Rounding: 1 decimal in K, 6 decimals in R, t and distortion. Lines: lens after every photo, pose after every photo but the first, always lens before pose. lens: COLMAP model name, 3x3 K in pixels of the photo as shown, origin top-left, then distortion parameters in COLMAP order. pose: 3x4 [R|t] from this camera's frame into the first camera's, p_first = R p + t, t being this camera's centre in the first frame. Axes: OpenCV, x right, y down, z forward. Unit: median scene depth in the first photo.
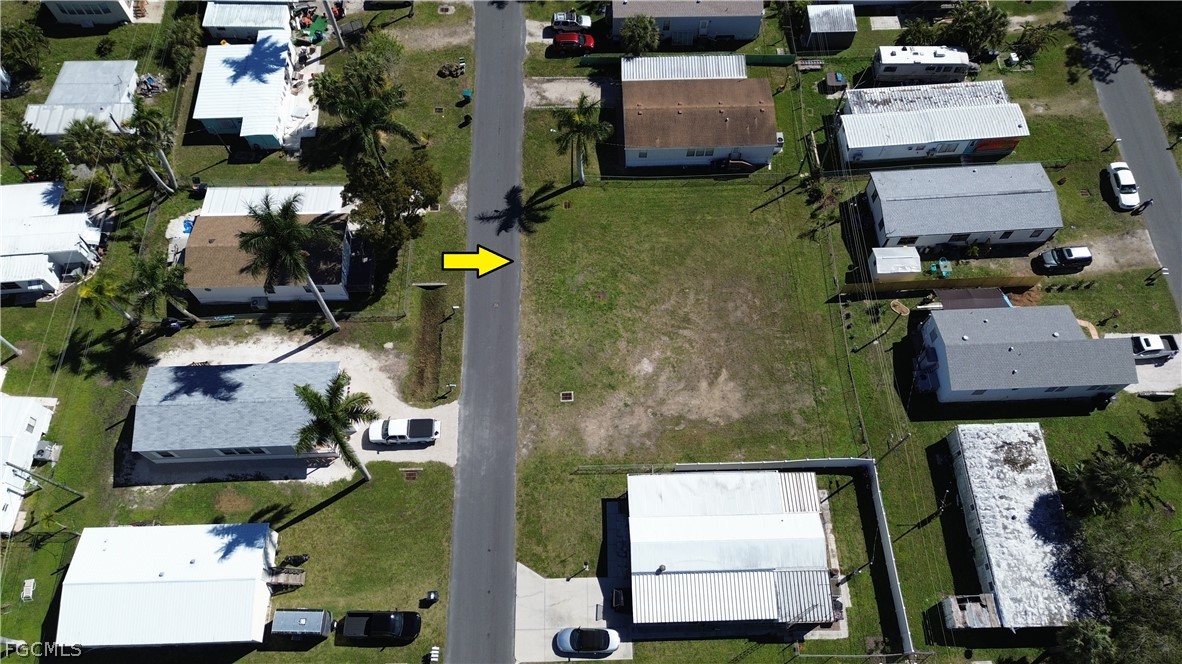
lens RADIAL K [[842.3, 0, 588.4], [0, 842.3, 326.0], [0, 0, 1]] dist [0.057715, -0.059675]
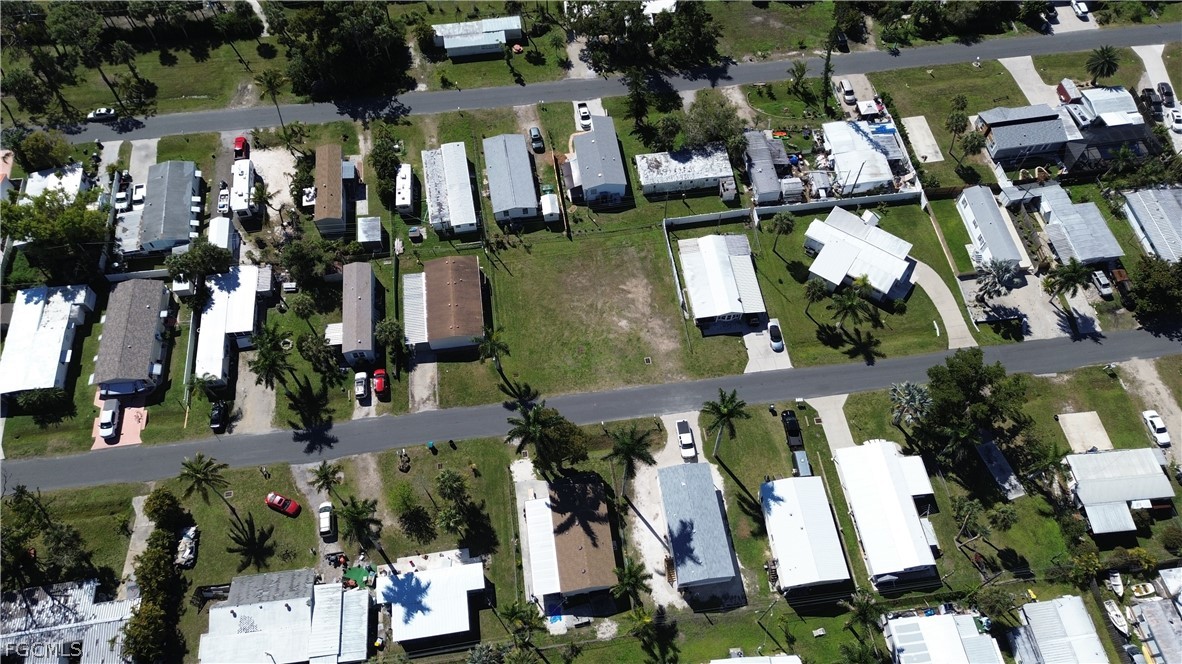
lens RADIAL K [[842.3, 0, 590.0], [0, 842.3, 344.7], [0, 0, 1]] dist [0.057715, -0.059675]
pose [[-0.110490, -0.865749, 0.488129, -0.811452], [0.888124, 0.134453, 0.439498, -0.772228], [-0.446125, 0.482080, 0.754037, -0.274203]]
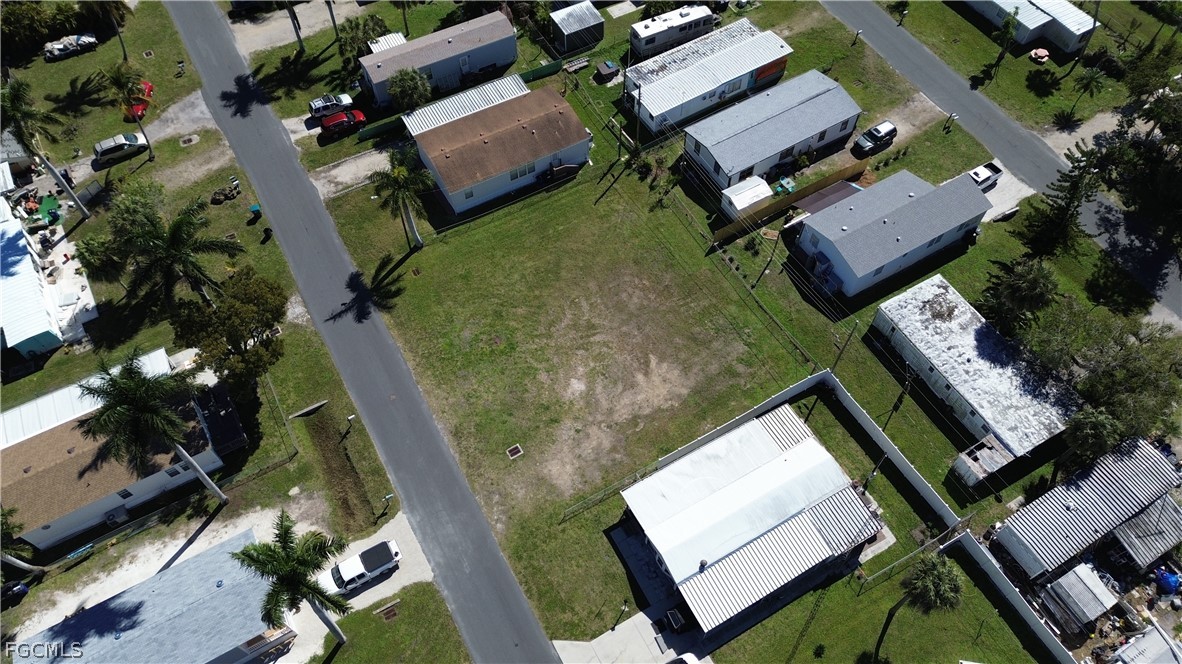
lens RADIAL K [[842.3, 0, 589.0], [0, 842.3, 328.9], [0, 0, 1]] dist [0.057715, -0.059675]
pose [[0.881652, -0.394427, 0.259068, -0.132264], [0.422713, 0.904139, -0.062025, 0.053319], [-0.209769, 0.164196, 0.963865, 0.092415]]
